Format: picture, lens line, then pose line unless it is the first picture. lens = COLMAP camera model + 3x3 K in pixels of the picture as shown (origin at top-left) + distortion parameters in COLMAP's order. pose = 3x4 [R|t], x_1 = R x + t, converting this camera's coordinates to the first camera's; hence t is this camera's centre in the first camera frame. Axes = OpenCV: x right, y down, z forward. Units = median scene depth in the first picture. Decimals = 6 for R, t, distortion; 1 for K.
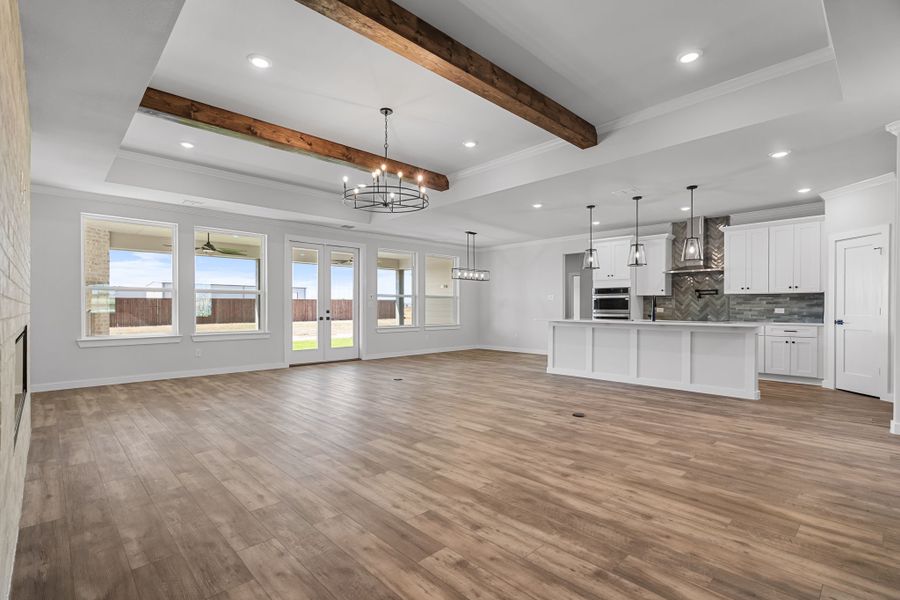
lens RADIAL K [[418.5, 0, 441.4], [0, 418.5, 309.8], [0, 0, 1]] dist [0.001494, 0.000278]
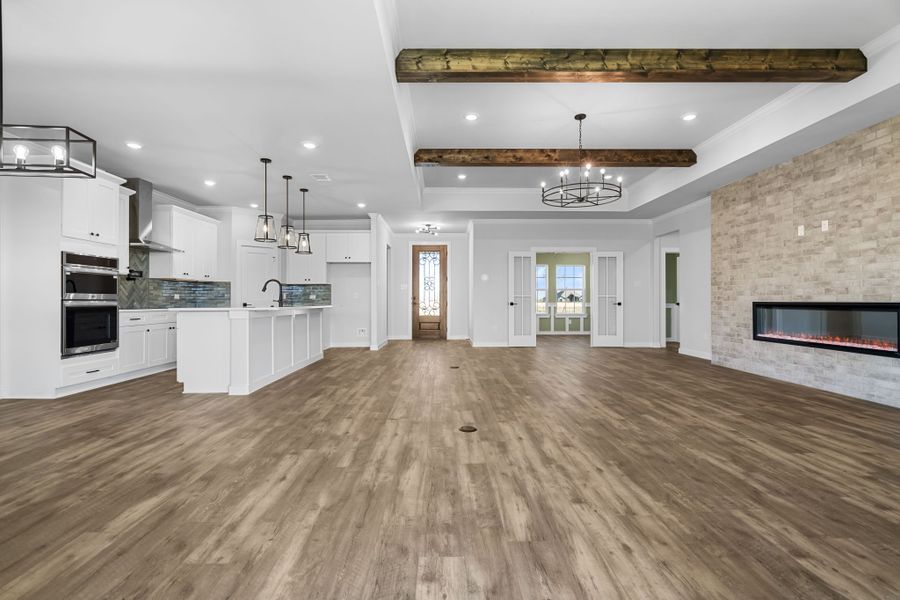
lens RADIAL K [[425.6, 0, 439.6], [0, 425.6, 301.2], [0, 0, 1]] dist [-0.000009, 0.000689]
pose [[-0.727097, -0.001858, 0.686533, -0.414072], [0.002802, 0.999980, 0.005674, 0.009612], [-0.686530, 0.006049, -0.727077, 1.350624]]
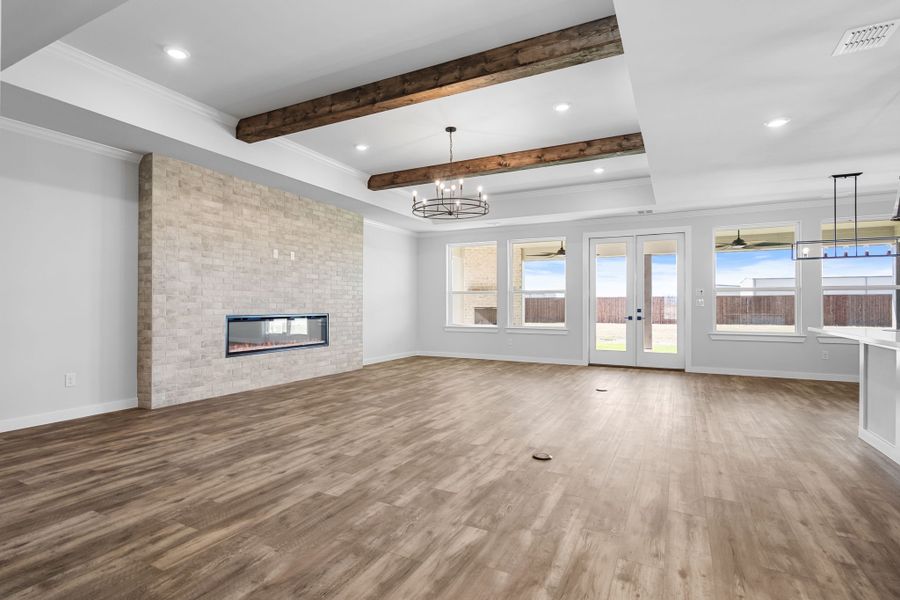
lens RADIAL K [[455.6, 0, 440.1], [0, 455.6, 303.0], [0, 0, 1]] dist [0.002651, 0.000484]
pose [[0.325550, -0.006268, -0.945504, 0.646698], [-0.006159, 0.999943, -0.008749, -0.000824], [0.945505, 0.008672, 0.325493, 0.375529]]
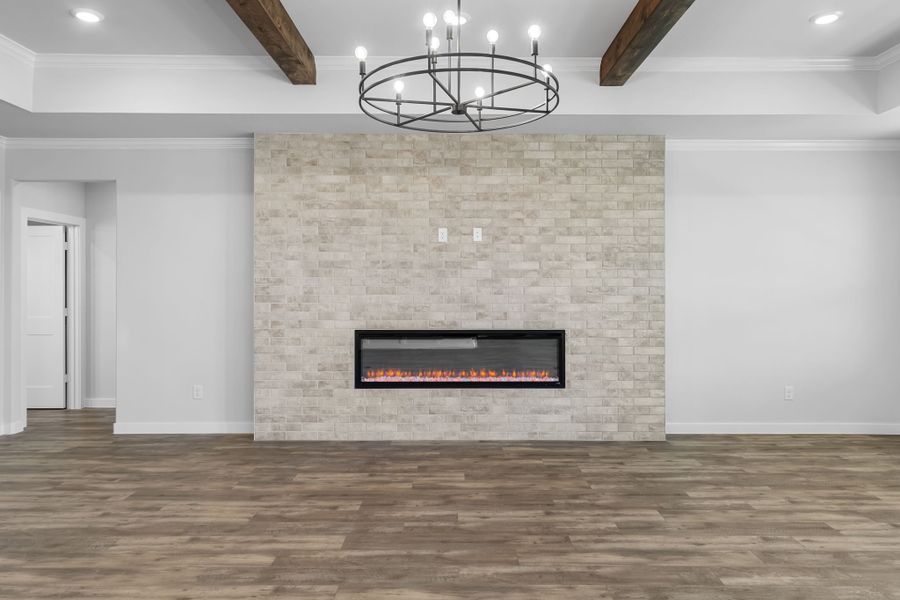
lens RADIAL K [[591.8, 0, 458.9], [0, 591.8, 279.9], [0, 0, 1]] dist [0.004271, 0.000218]
pose [[-0.679953, -0.006182, -0.733230, 0.202503], [-0.005631, 0.999979, -0.003209, -0.047073], [0.733234, 0.001947, -0.679973, 0.912984]]
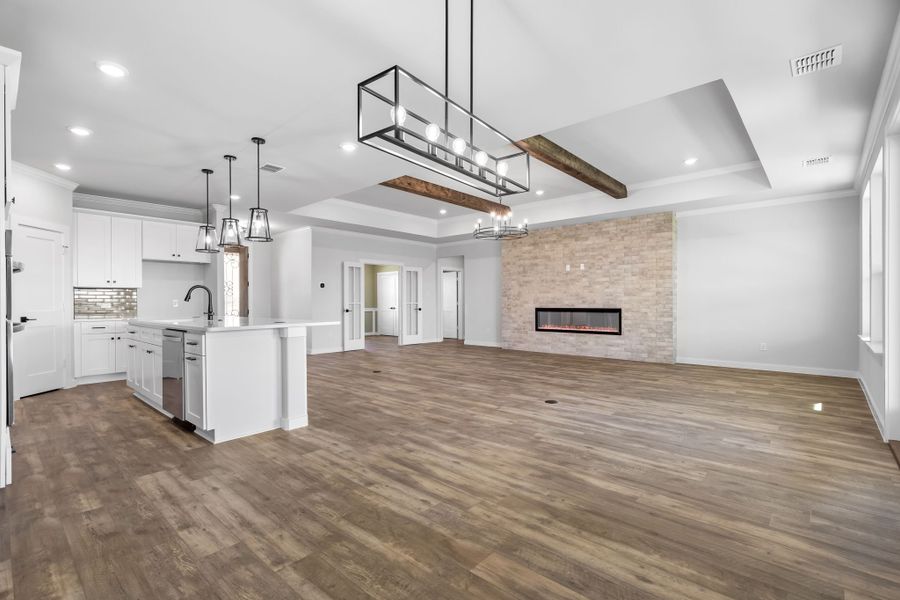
lens RADIAL K [[417.1, 0, 443.5], [0, 417.1, 303.6], [0, 0, 1]] dist [-0.001156, 0.000056]
pose [[-0.997149, 0.001370, -0.075446, 0.129118], [0.000775, 0.999968, 0.007916, -0.007145], [0.075454, 0.007835, -0.997118, 1.642092]]
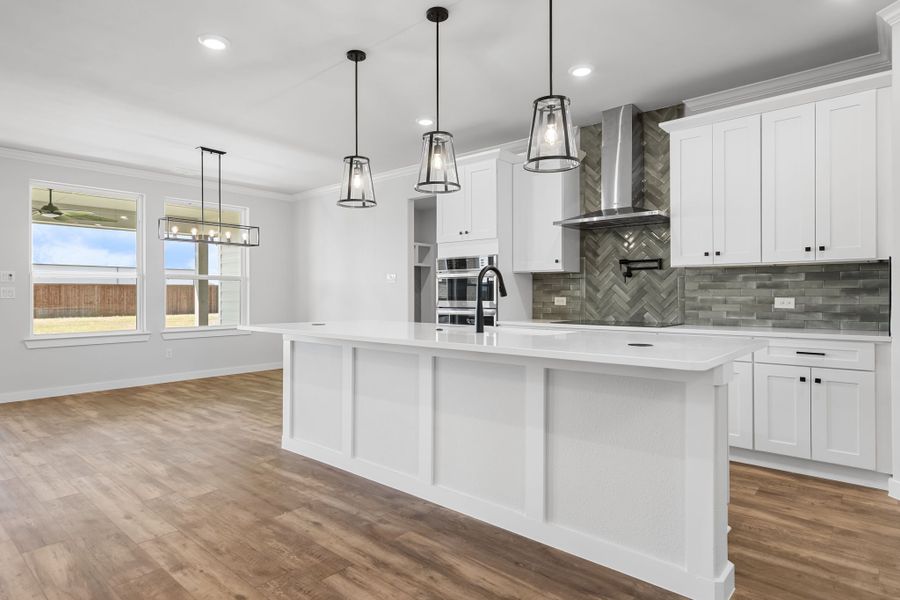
lens RADIAL K [[505.8, 0, 437.0], [0, 505.8, 295.1], [0, 0, 1]] dist [0.003708, 0.000807]
pose [[0.996265, -0.003595, 0.086270, 0.392494], [0.004050, 0.999979, -0.005098, -0.005325], [-0.086250, 0.005428, 0.996259, 0.495121]]
